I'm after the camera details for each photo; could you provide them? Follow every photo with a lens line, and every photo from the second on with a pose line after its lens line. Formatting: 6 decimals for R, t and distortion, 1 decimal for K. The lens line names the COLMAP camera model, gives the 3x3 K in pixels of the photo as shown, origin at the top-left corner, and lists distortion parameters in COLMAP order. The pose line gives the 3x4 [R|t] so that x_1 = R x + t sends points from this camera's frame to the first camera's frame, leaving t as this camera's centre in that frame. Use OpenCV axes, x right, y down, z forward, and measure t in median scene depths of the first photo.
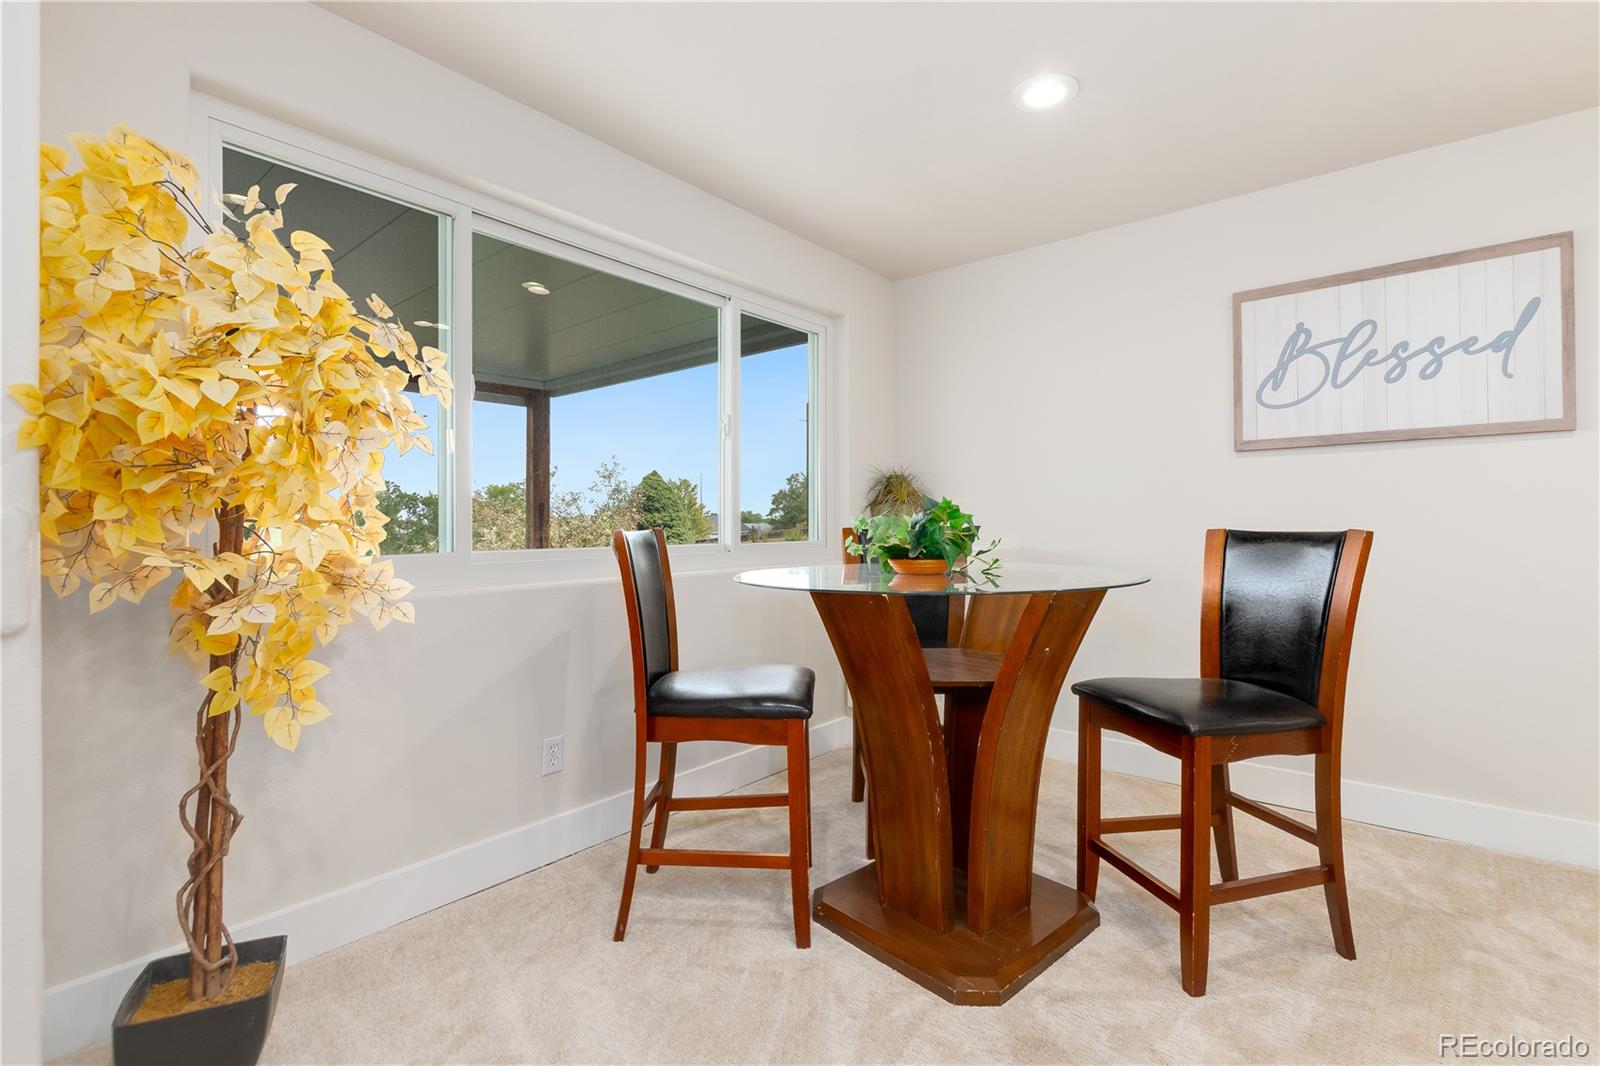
lens RADIAL K [[721.4, 0, 819.3], [0, 721.4, 517.7], [0, 0, 1]] dist [0.003893, -0.001561]
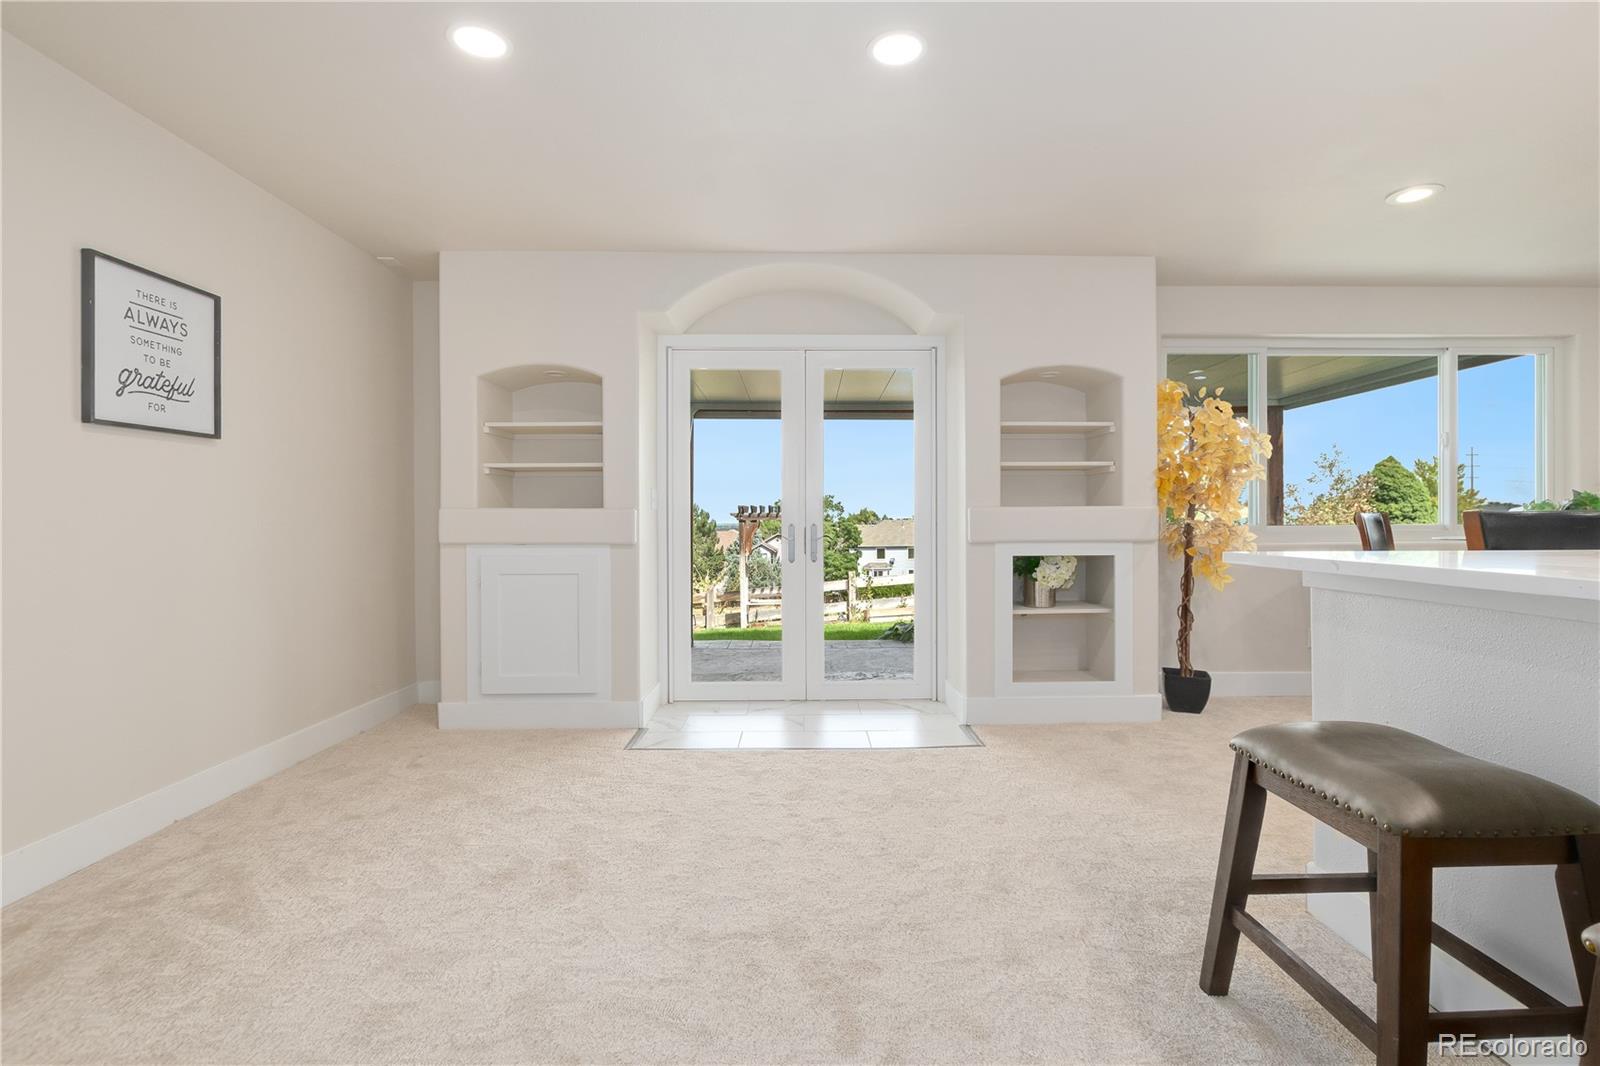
lens RADIAL K [[758.8, 0, 810.9], [0, 758.8, 527.2], [0, 0, 1]] dist [-0.002878, -0.001157]
pose [[0.638191, 0.007991, -0.769837, 0.268327], [0.007868, 0.999826, 0.016901, 0.008151], [0.769838, -0.016843, 0.638017, -1.096398]]
